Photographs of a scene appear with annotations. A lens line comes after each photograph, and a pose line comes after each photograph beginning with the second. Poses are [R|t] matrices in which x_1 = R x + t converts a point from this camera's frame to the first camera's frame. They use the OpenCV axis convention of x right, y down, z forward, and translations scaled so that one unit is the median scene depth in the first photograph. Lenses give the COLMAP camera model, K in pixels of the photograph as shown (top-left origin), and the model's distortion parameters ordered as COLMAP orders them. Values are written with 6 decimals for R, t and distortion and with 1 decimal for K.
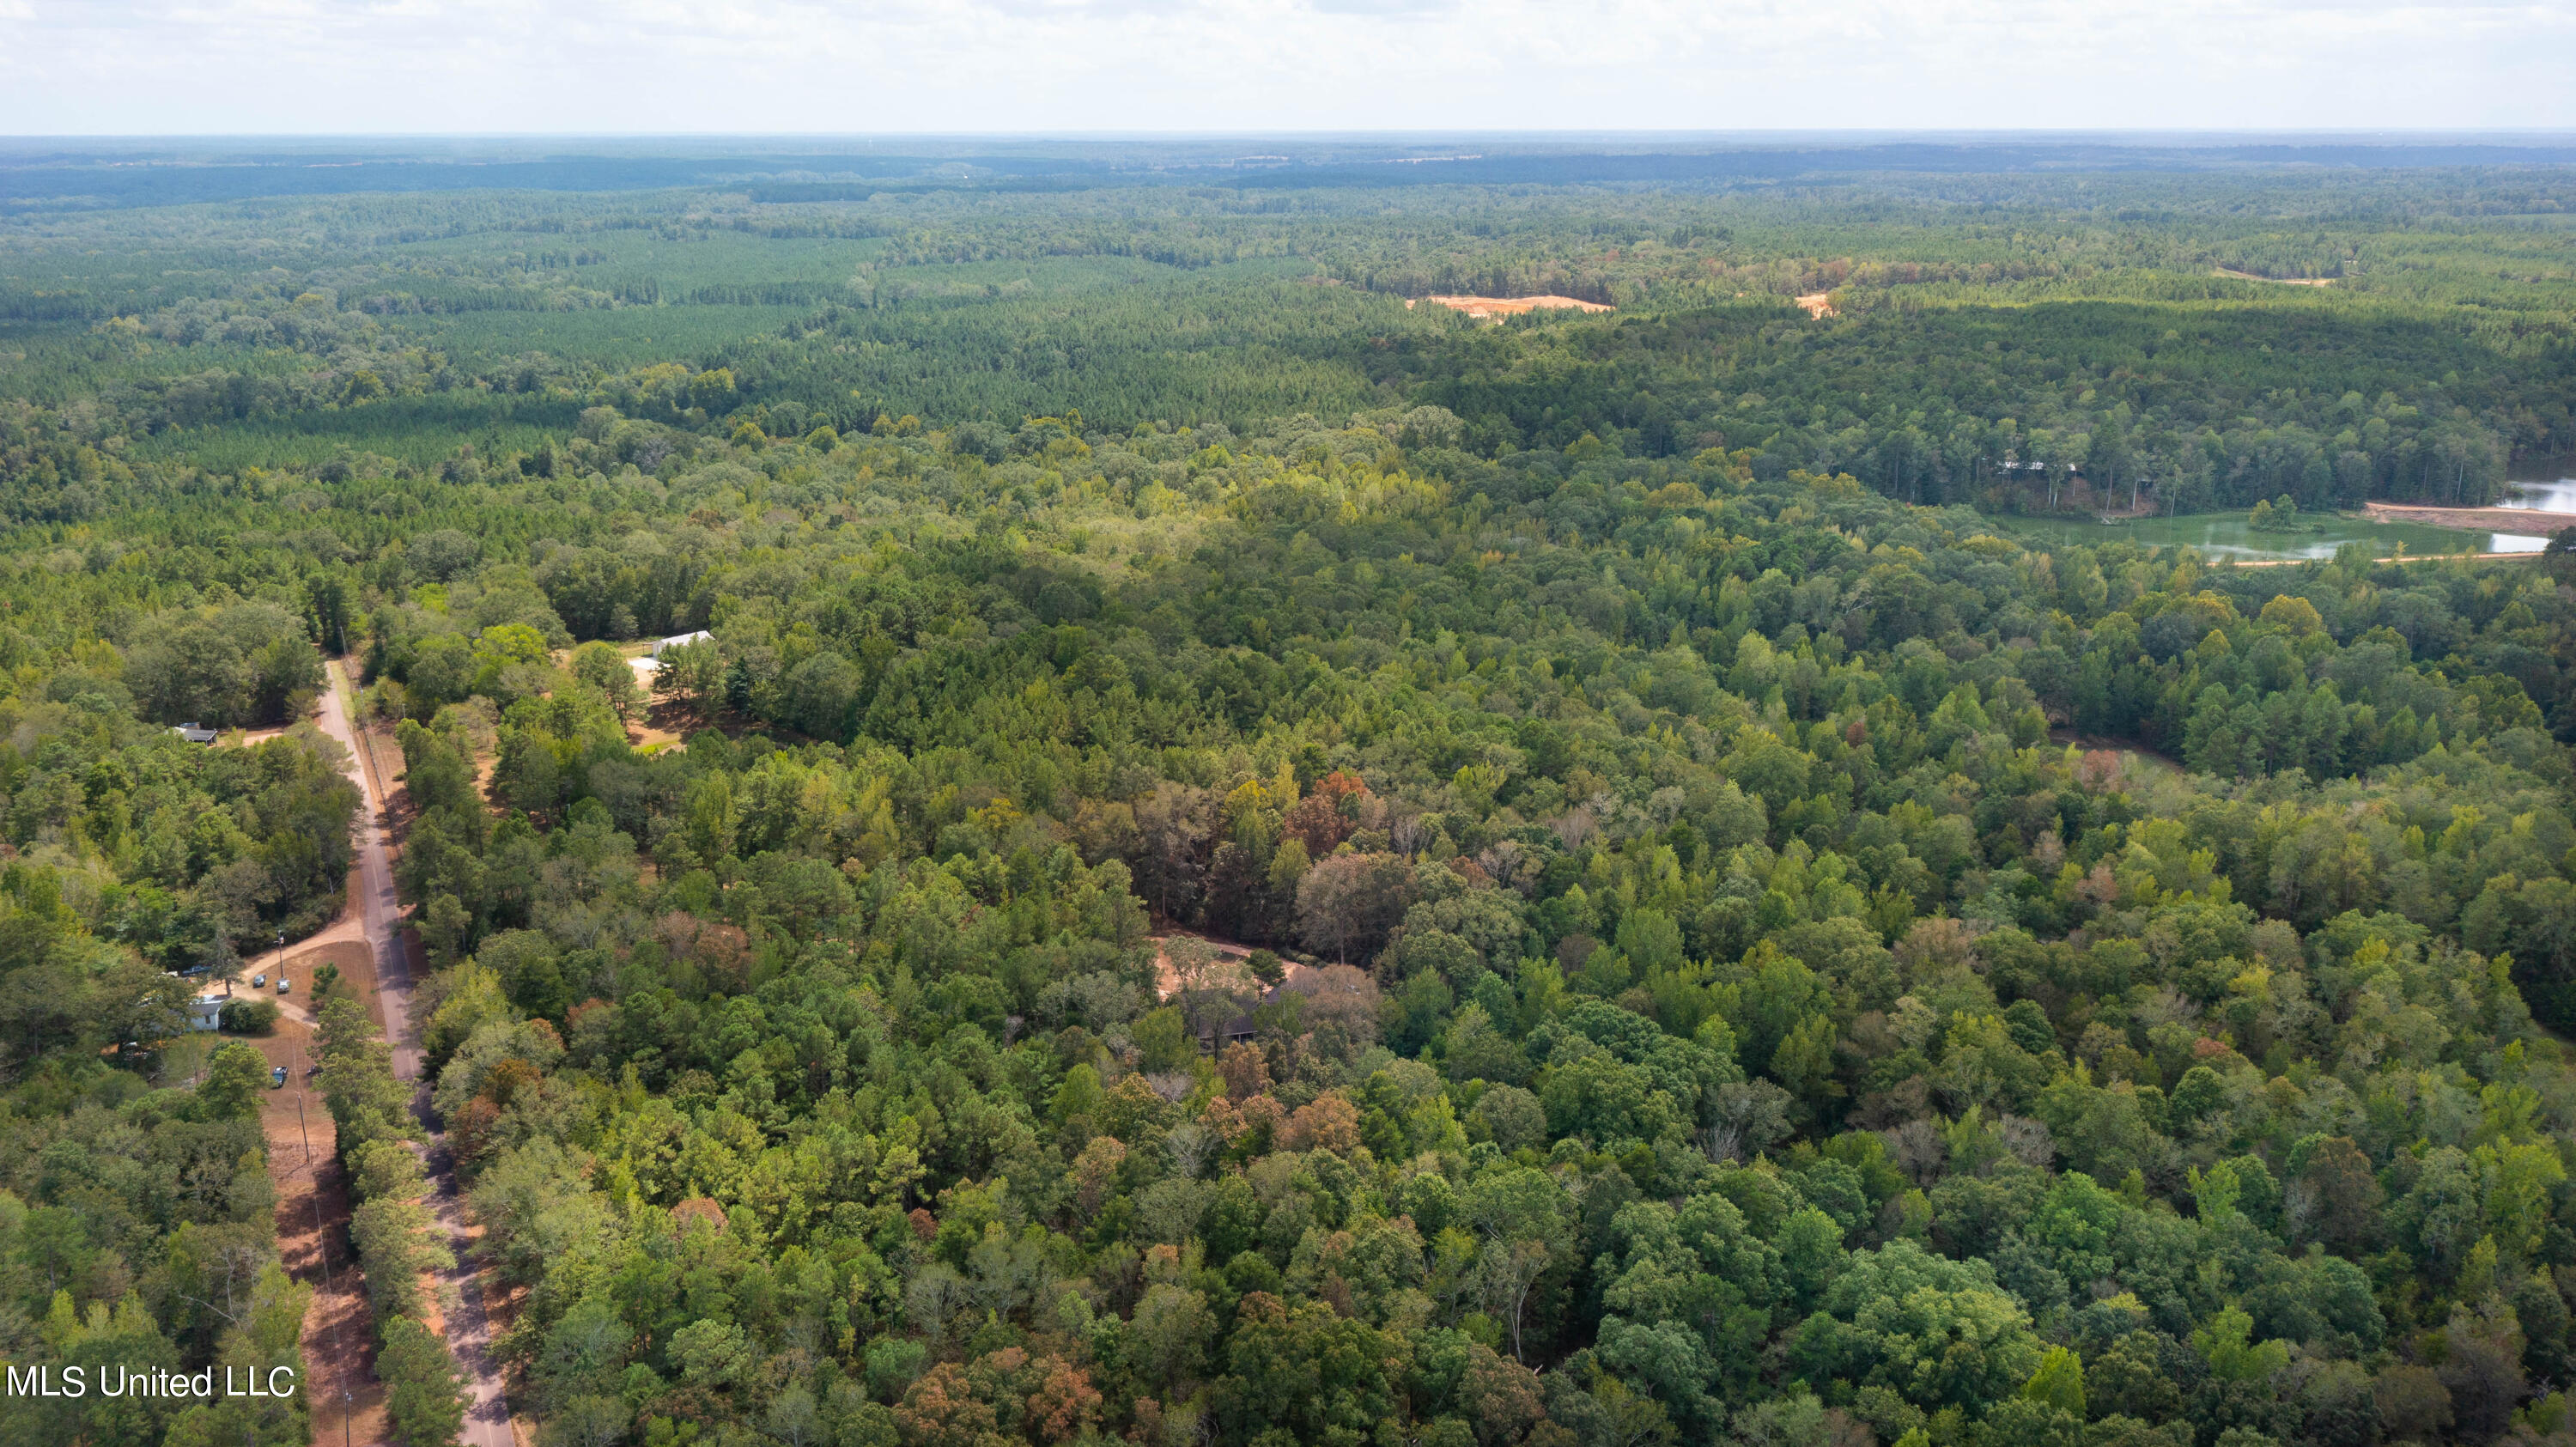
lens RADIAL K [[2080.7, 0, 1280.2], [0, 2080.7, 667.2], [0, 0, 1]] dist [0.013874, 0.006169]
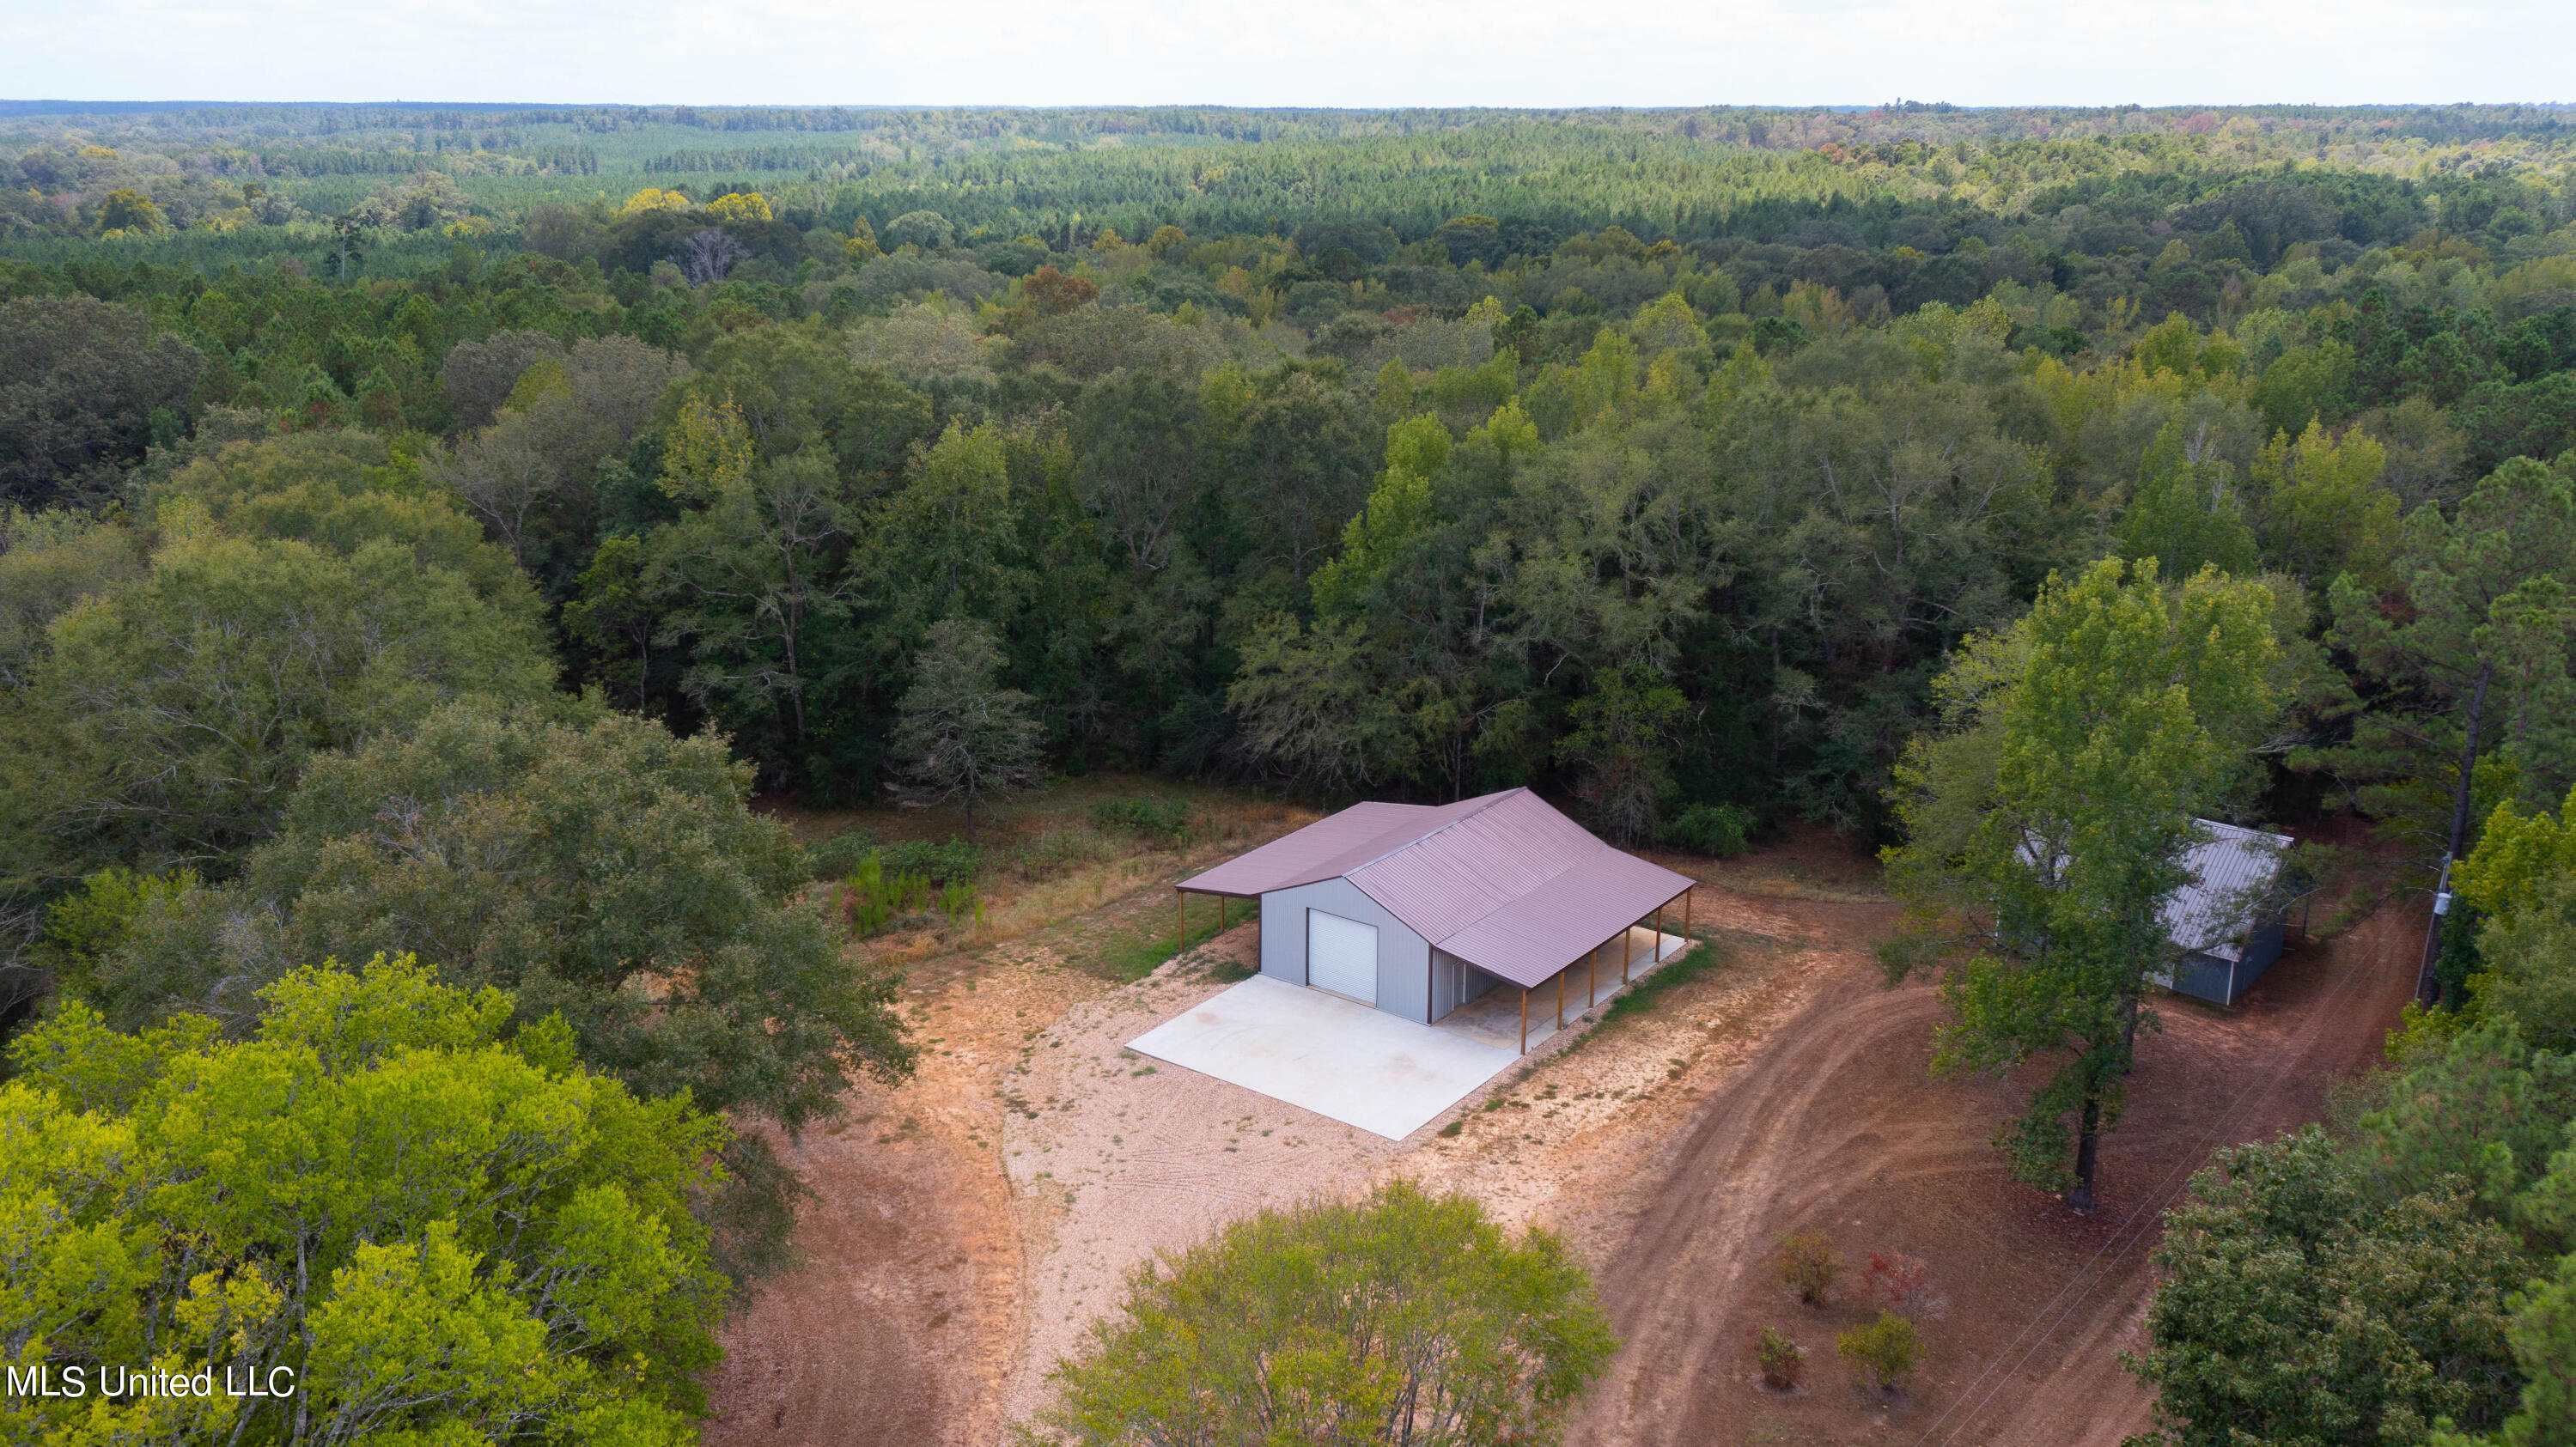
lens RADIAL K [[2080.3, 0, 1280.2], [0, 2080.3, 667.3], [0, 0, 1]] dist [0.013874, 0.006169]
pose [[0.998884, -0.008051, 0.046548, -0.298351], [0.007468, 0.999892, 0.012692, -0.029057], [-0.046646, -0.012330, 0.998835, 0.823993]]
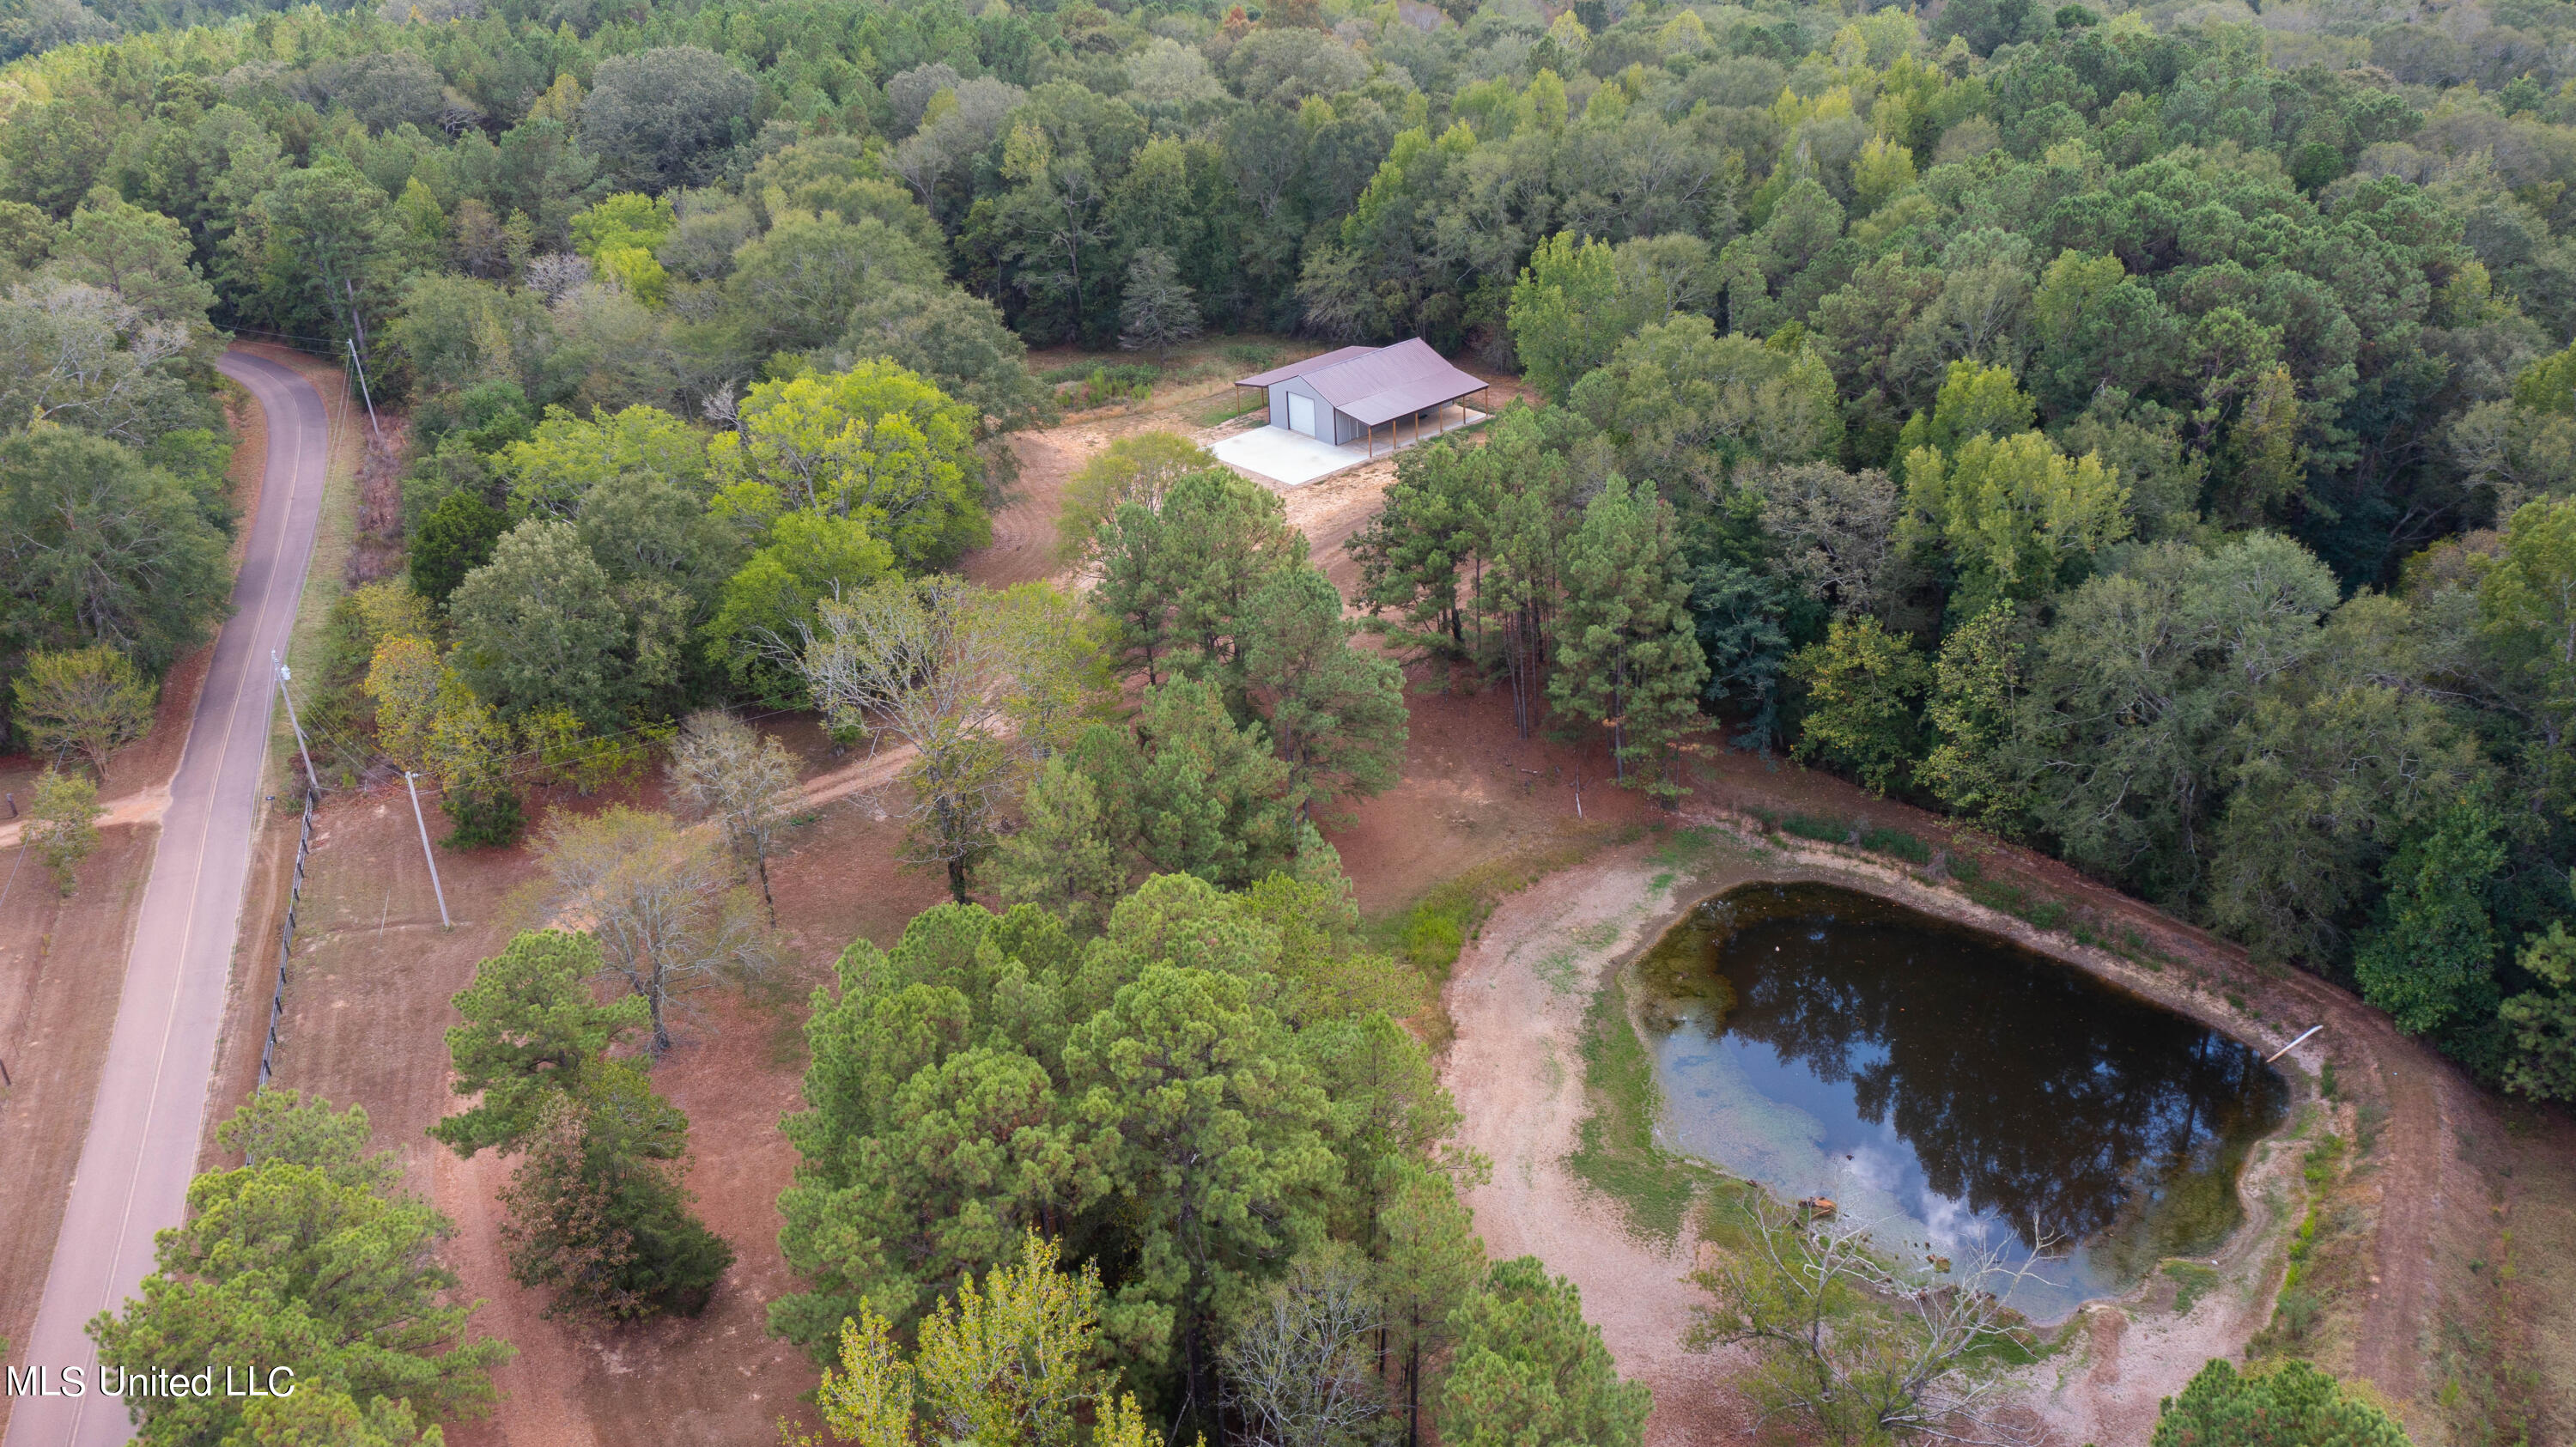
lens RADIAL K [[2080.7, 0, 1280.2], [0, 2080.7, 667.2], [0, 0, 1]] dist [0.013874, 0.006169]
pose [[0.988361, 0.024492, -0.150141, -0.243977], [0.006070, 0.979819, 0.199796, -0.031772], [0.152004, -0.198382, 0.968266, 0.665019]]
